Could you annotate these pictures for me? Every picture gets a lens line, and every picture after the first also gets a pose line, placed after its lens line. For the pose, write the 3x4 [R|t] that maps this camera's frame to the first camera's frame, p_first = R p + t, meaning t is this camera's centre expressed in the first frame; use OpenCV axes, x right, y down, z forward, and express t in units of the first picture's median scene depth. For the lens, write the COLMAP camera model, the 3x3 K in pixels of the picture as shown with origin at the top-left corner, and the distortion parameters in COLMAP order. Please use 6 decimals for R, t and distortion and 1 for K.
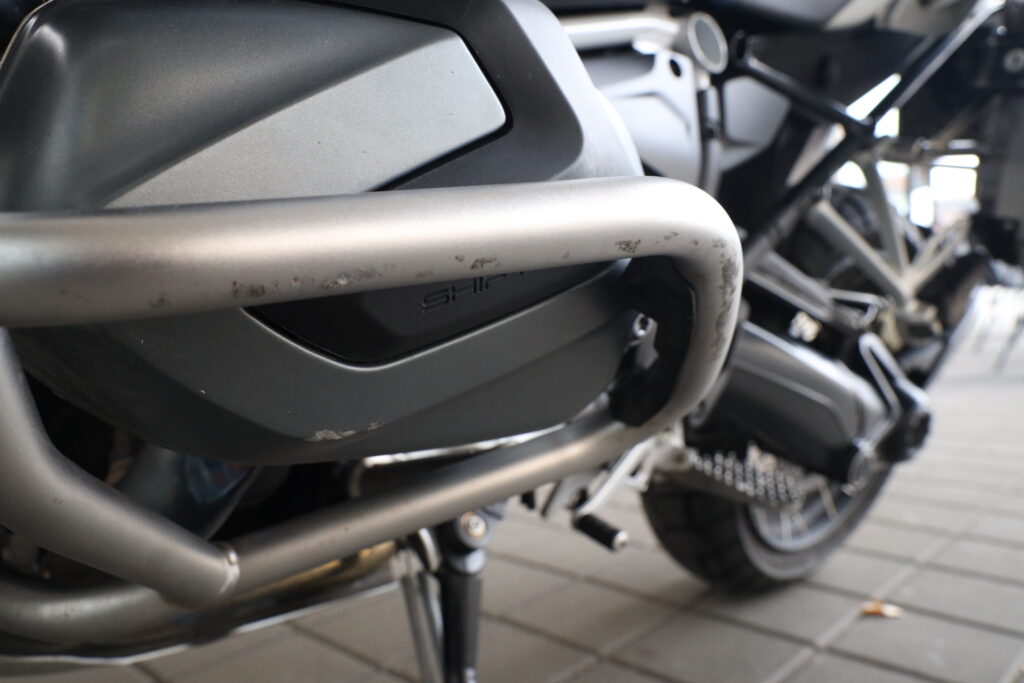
lens RADIAL K [[753.1, 0, 512.0], [0, 753.1, 341.5], [0, 0, 1]] dist [-0.006512, -0.001864]
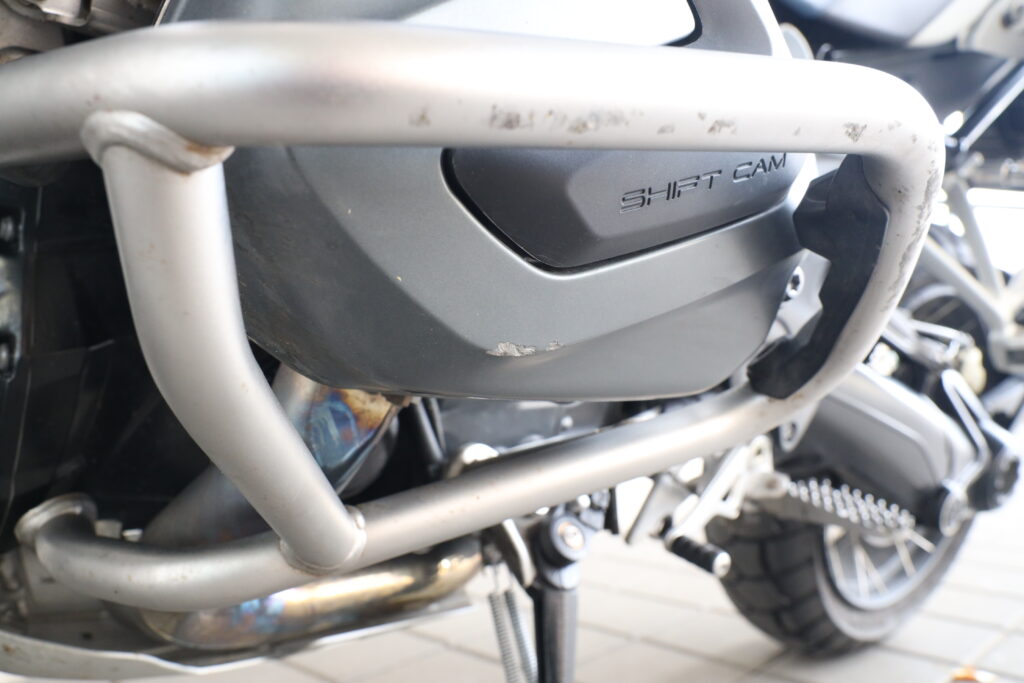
lens RADIAL K [[778.0, 0, 512.0], [0, 778.0, 341.5], [0, 0, 1]] dist [-0.008482, 0.002539]
pose [[0.999596, 0.010069, -0.026570, -0.078253], [-0.012444, 0.995795, -0.090765, 0.073162], [0.025544, 0.091059, 0.995518, 0.017436]]
